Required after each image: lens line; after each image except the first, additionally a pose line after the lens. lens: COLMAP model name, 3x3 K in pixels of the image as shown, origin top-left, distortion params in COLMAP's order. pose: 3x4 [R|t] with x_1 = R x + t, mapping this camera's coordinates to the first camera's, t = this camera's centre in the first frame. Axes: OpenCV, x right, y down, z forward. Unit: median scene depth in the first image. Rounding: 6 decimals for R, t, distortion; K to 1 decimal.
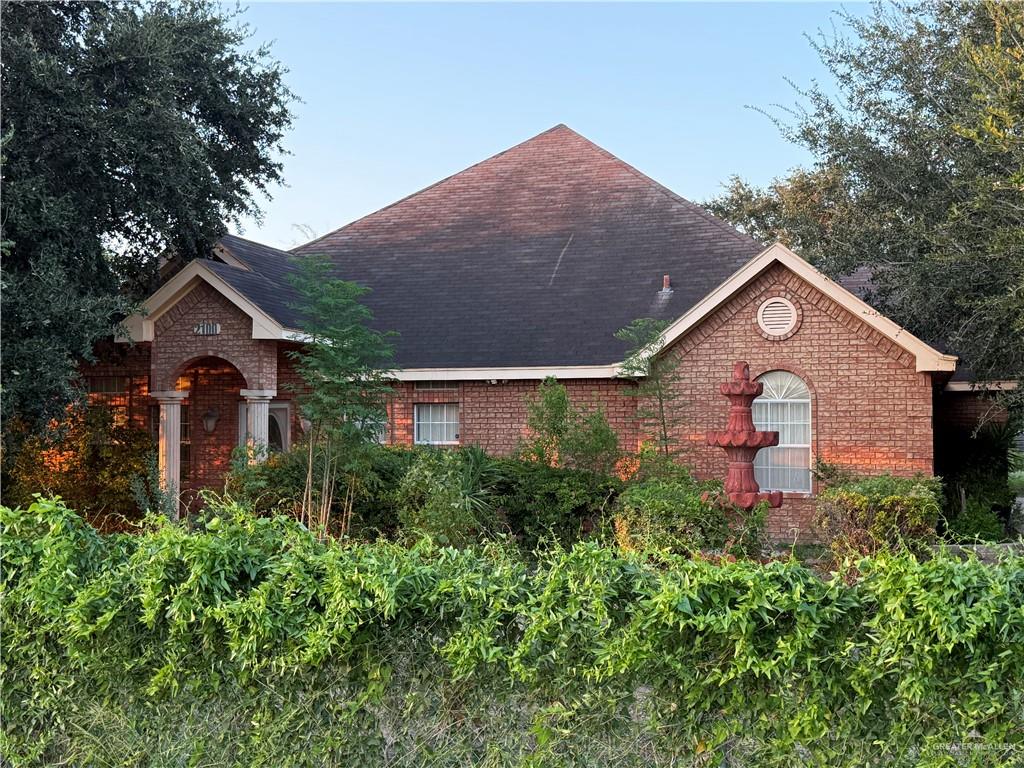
lens RADIAL K [[1282.4, 0, 511.9], [0, 1282.4, 384.6], [0, 0, 1]] dist [0.176208, 0.000000]
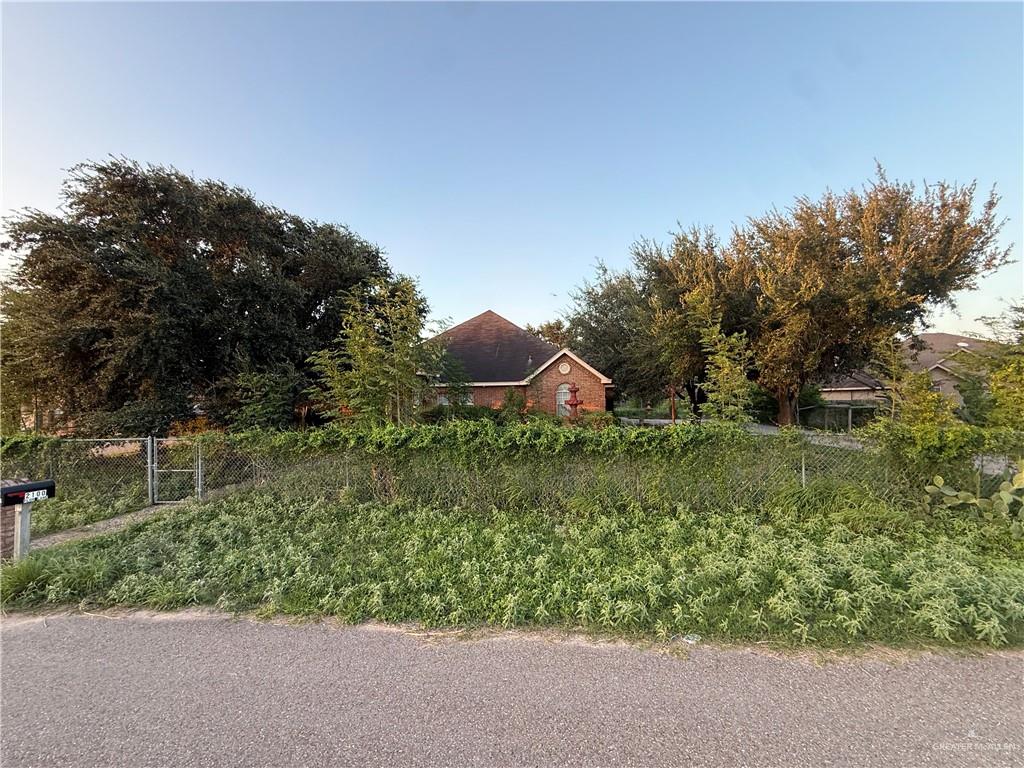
lens RADIAL K [[411.0, 0, 512.2], [0, 411.0, 384.0], [0, 0, 1]] dist [-0.000634, -0.000005]
pose [[0.984525, -0.007368, 0.175087, -0.150172], [0.007264, 0.999973, 0.001237, -0.010735], [-0.175091, 0.000053, 0.984552, -0.124314]]
